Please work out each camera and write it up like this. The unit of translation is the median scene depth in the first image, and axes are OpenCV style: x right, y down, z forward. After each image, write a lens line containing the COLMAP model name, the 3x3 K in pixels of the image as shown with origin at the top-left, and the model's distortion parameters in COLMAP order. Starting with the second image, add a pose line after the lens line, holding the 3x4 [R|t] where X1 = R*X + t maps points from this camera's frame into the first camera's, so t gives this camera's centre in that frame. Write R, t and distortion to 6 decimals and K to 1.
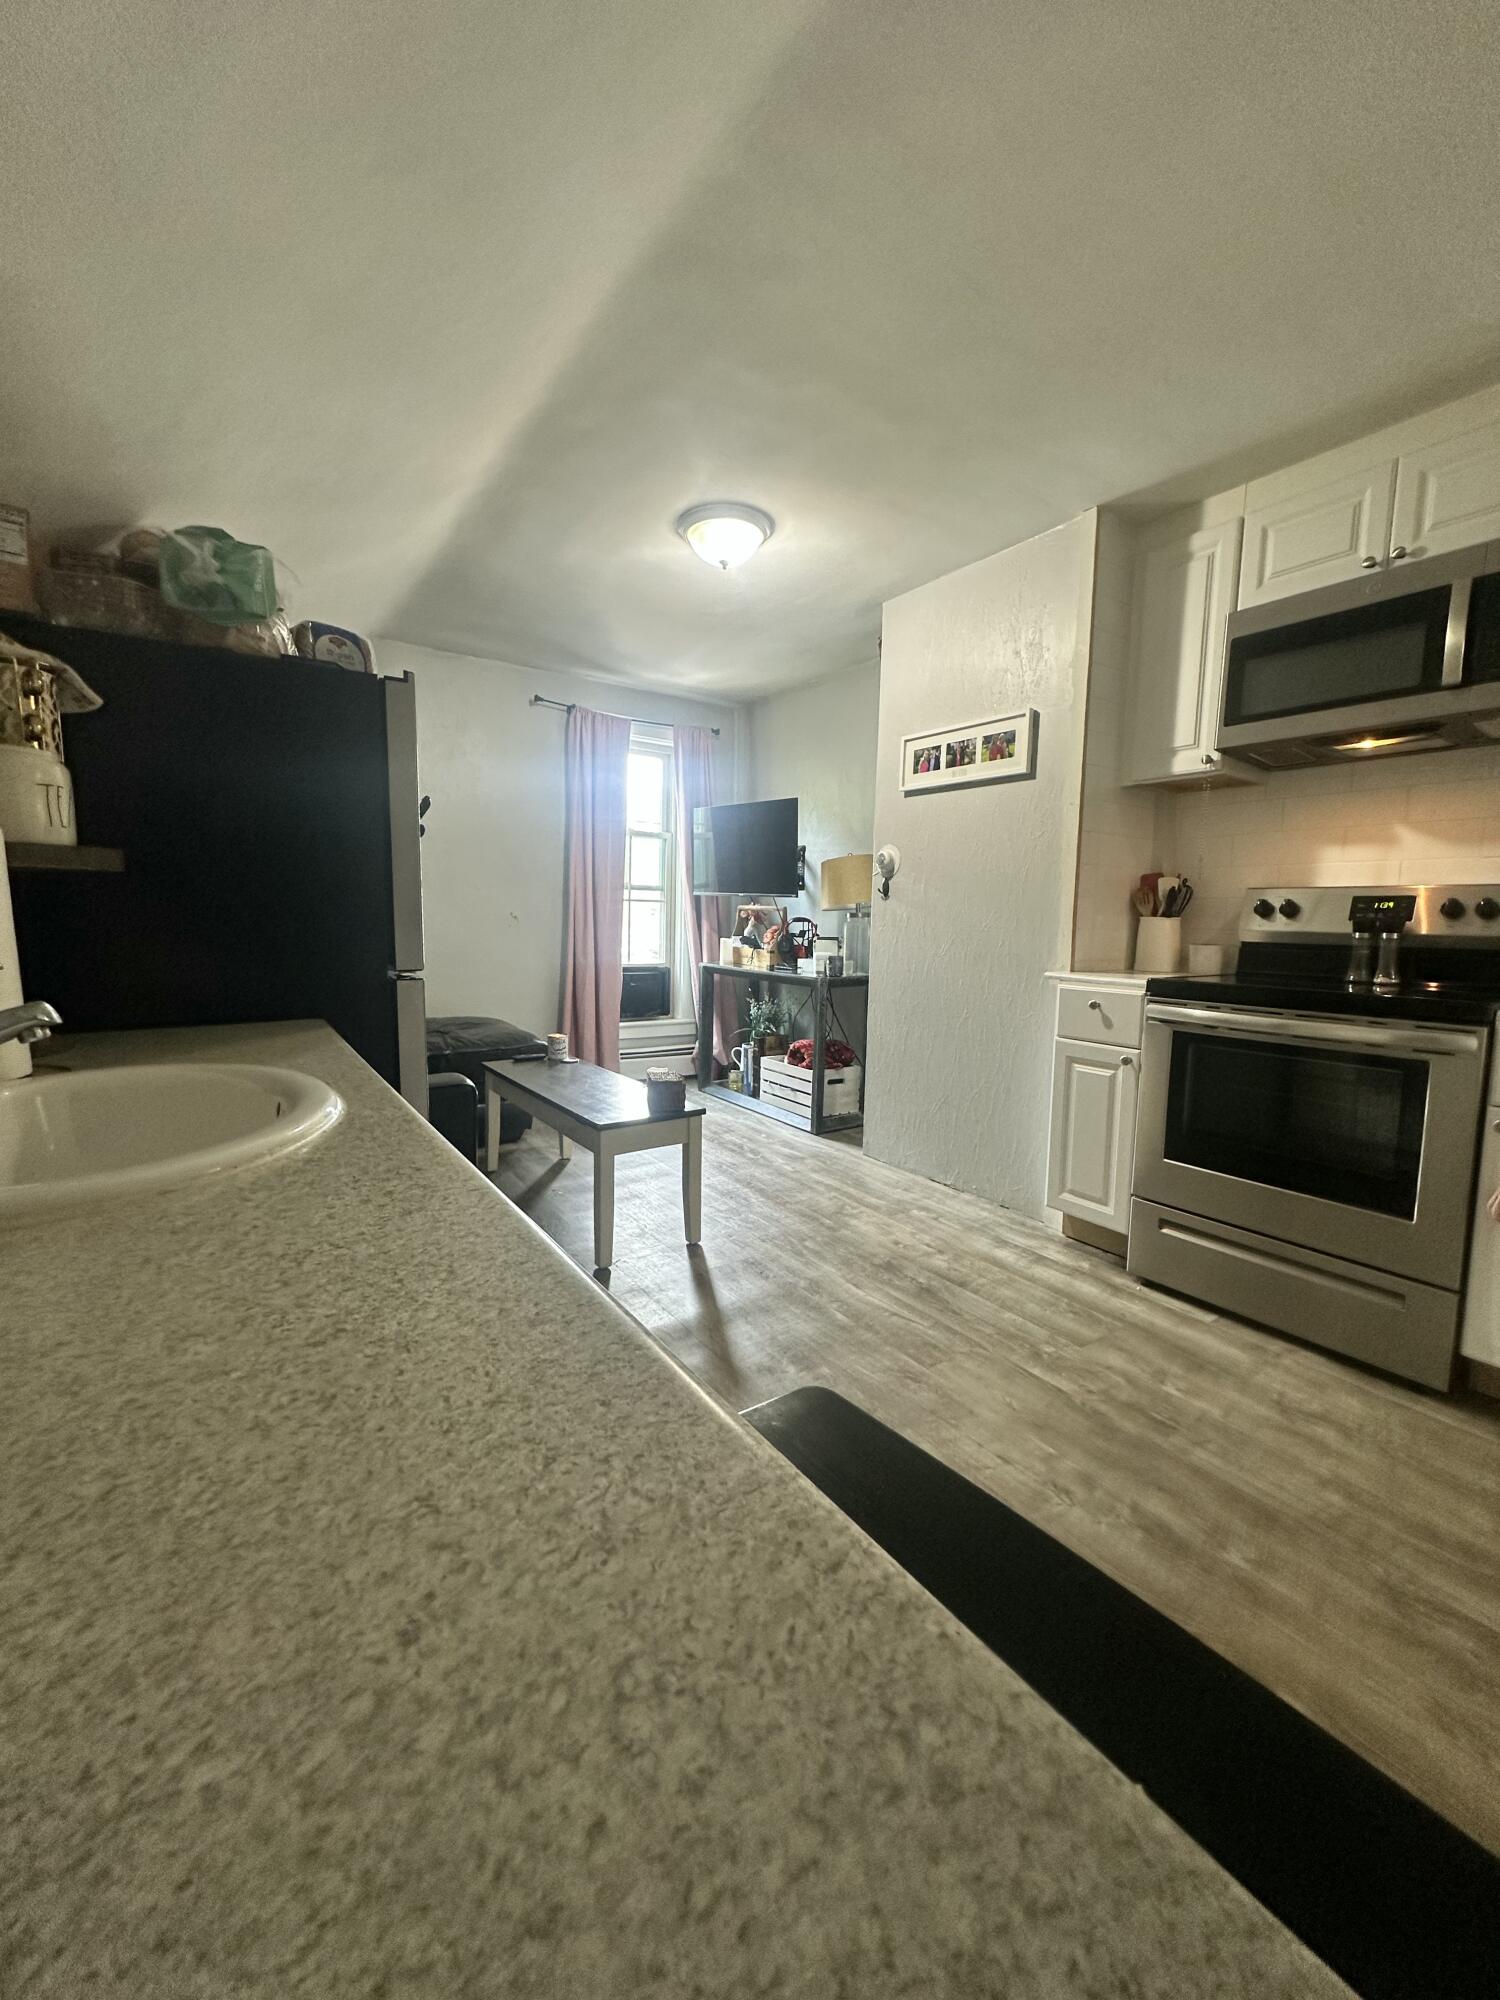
lens RADIAL K [[801.4, 0, 750.7], [0, 801.4, 1002.0], [0, 0, 1]] dist [-0.002763, 0.000197]
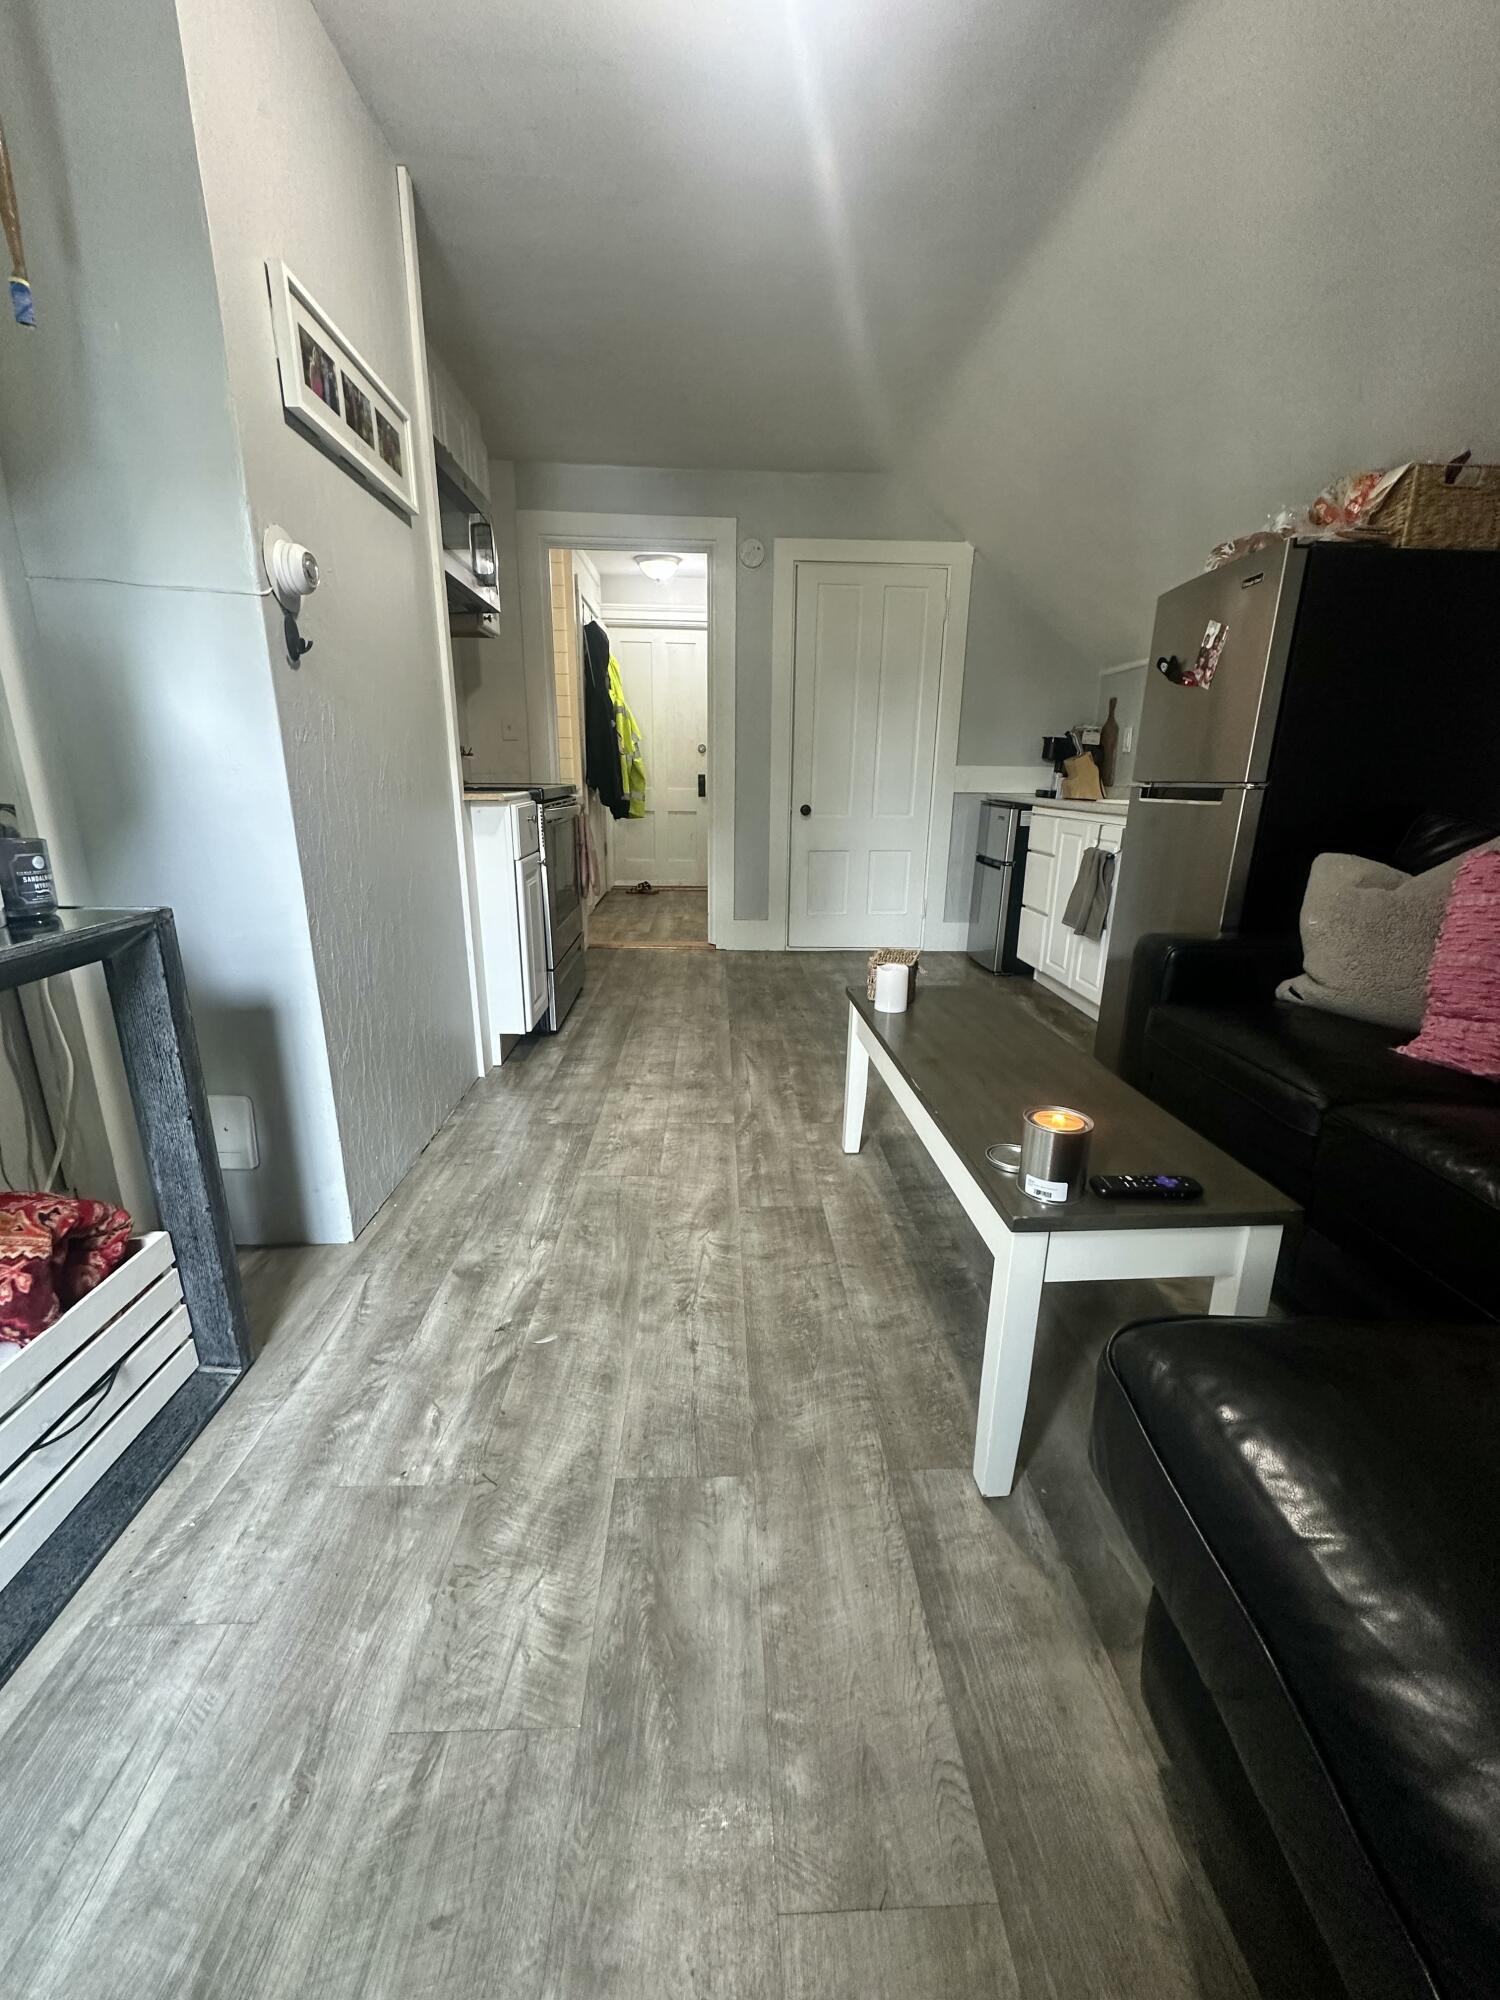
lens RADIAL K [[801.4, 0, 756.9], [0, 801.4, 999.7], [0, 0, 1]] dist [-0.002763, 0.000197]
pose [[-0.852939, -0.166205, 0.494844, -0.332207], [0.034587, 0.927881, 0.371269, -0.131793], [-0.520863, 0.333785, -0.785678, 1.486287]]
